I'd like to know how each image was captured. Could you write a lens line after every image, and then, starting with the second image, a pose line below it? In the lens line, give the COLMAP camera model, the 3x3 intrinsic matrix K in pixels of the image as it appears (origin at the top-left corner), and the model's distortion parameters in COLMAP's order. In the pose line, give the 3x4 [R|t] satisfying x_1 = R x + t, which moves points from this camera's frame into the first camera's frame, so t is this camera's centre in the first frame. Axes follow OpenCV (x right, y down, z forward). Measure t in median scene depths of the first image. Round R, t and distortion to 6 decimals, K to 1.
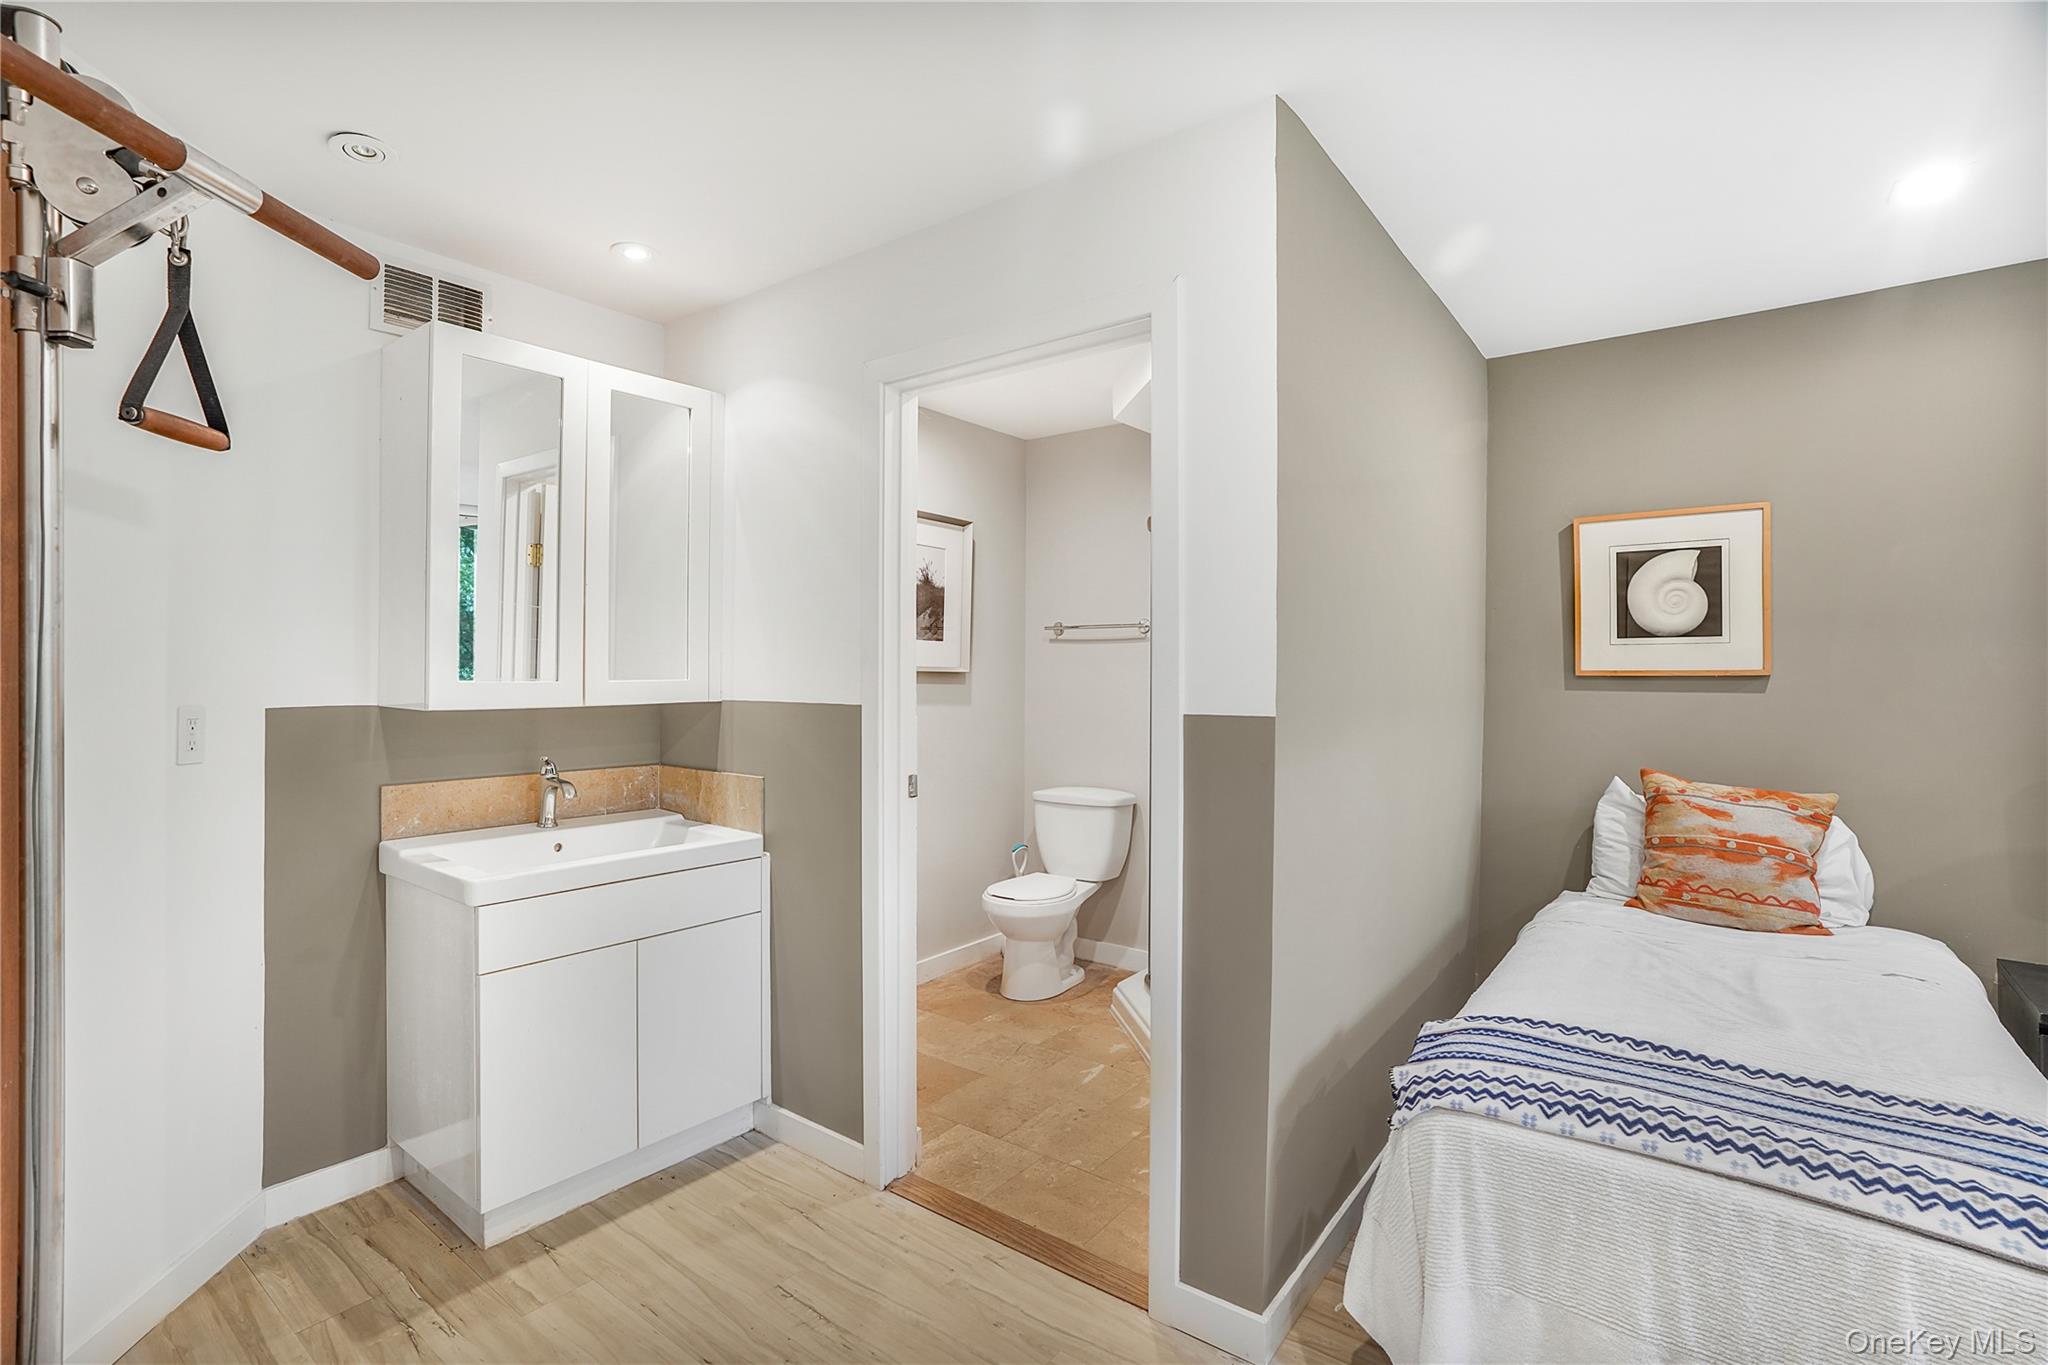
lens RADIAL K [[940.0, 0, 1017.8], [0, 940.0, 657.4], [0, 0, 1]] dist [-0.000074, 0.000058]
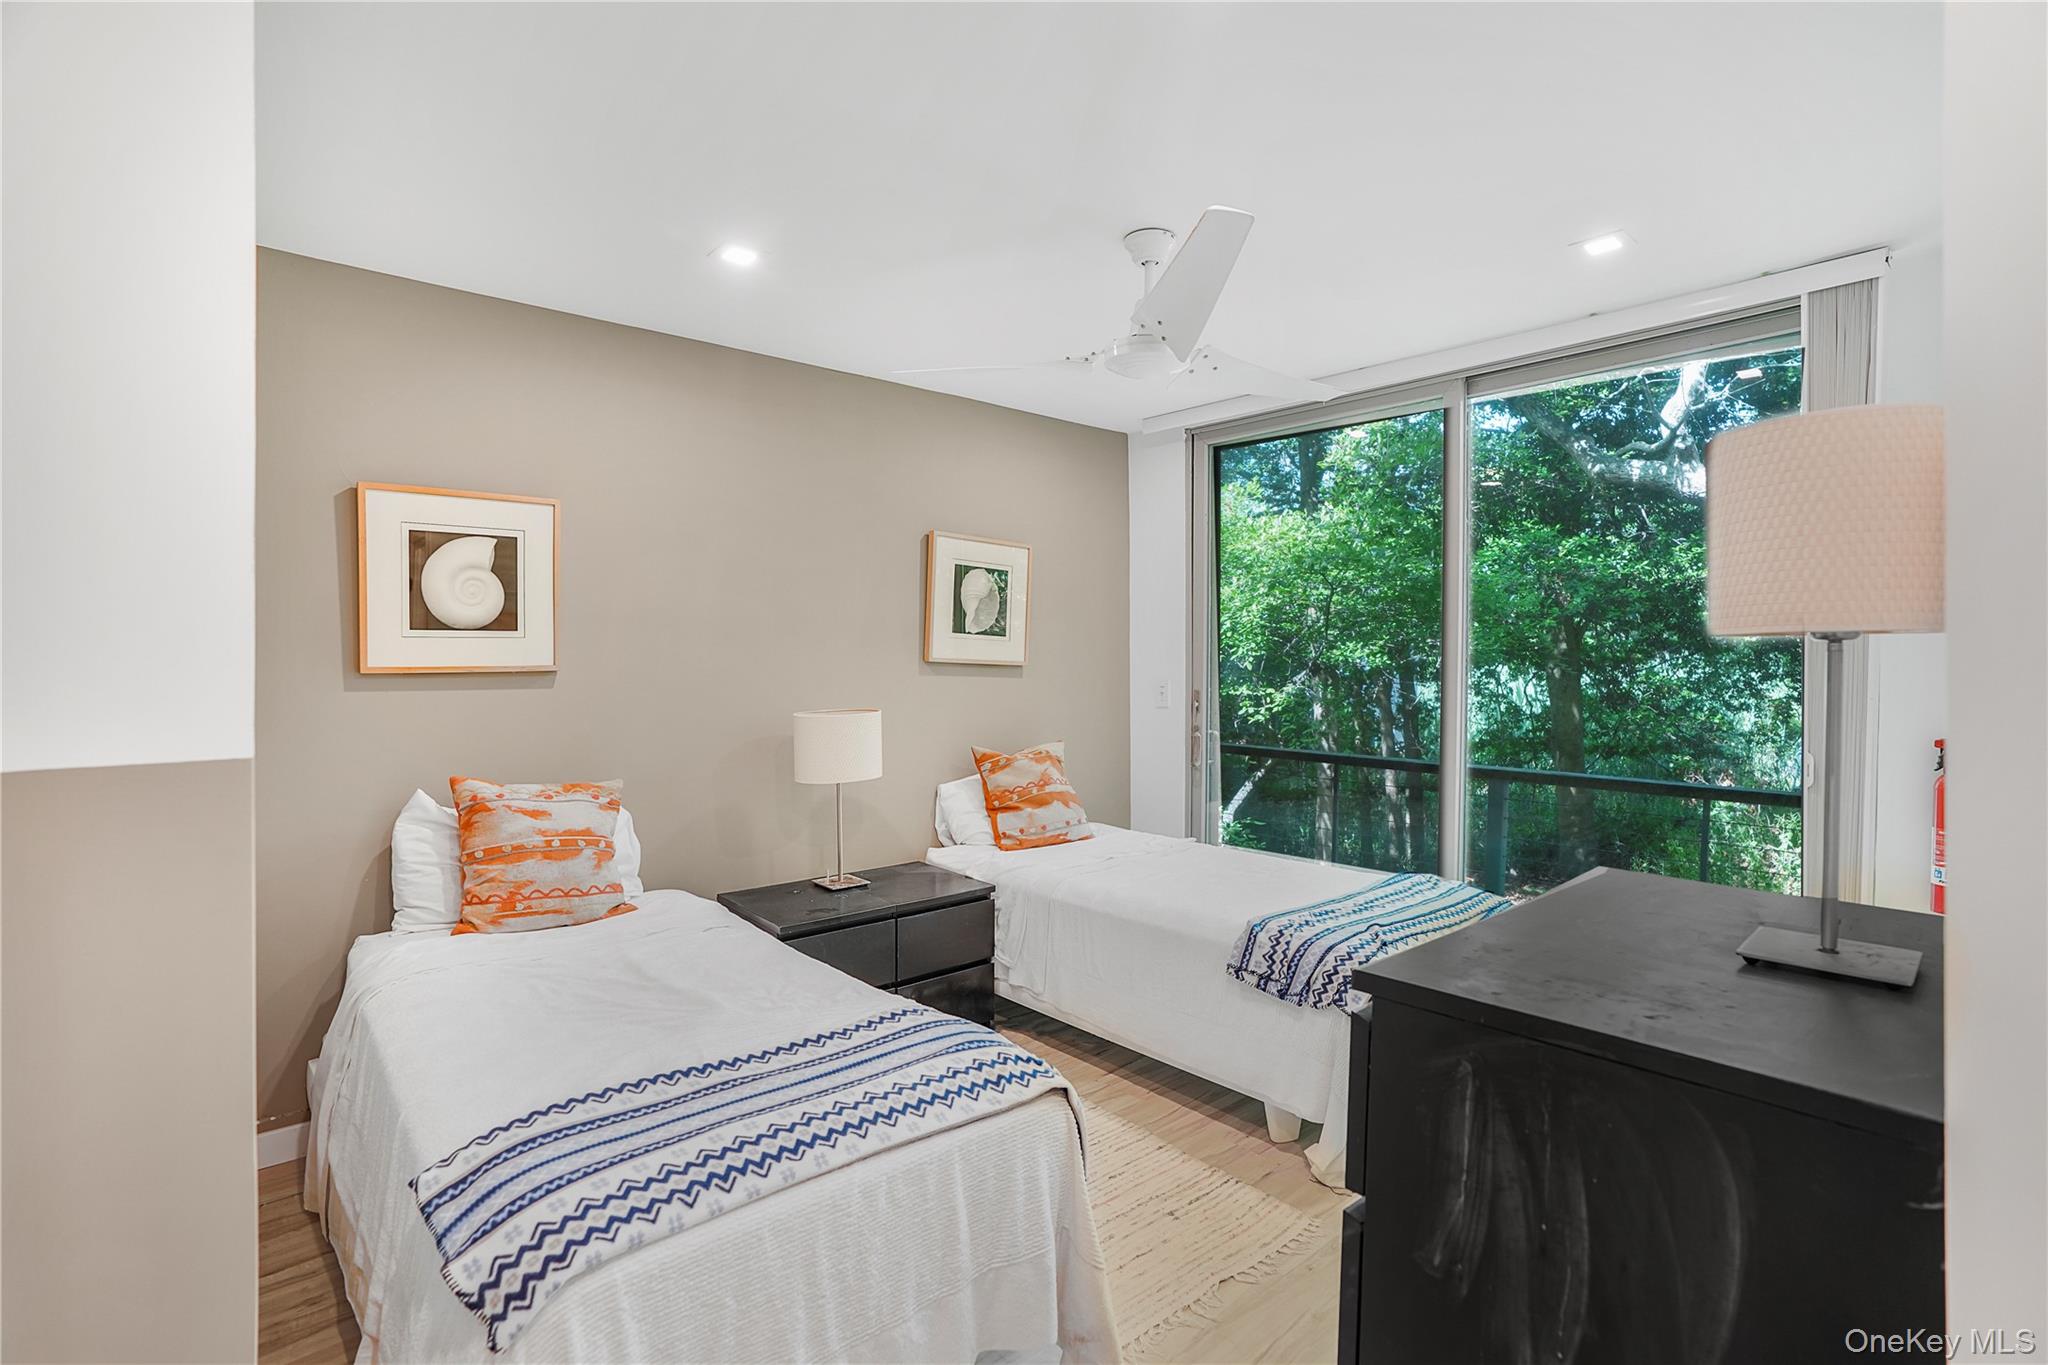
lens RADIAL K [[958.4, 0, 989.4], [0, 958.4, 674.8], [0, 0, 1]] dist [-0.072458, 0.034485]
pose [[0.209524, -0.012803, 0.977720, -0.120940], [-0.008611, 0.999851, 0.014939, 0.005084], [-0.977765, -0.011550, 0.209383, 0.392738]]
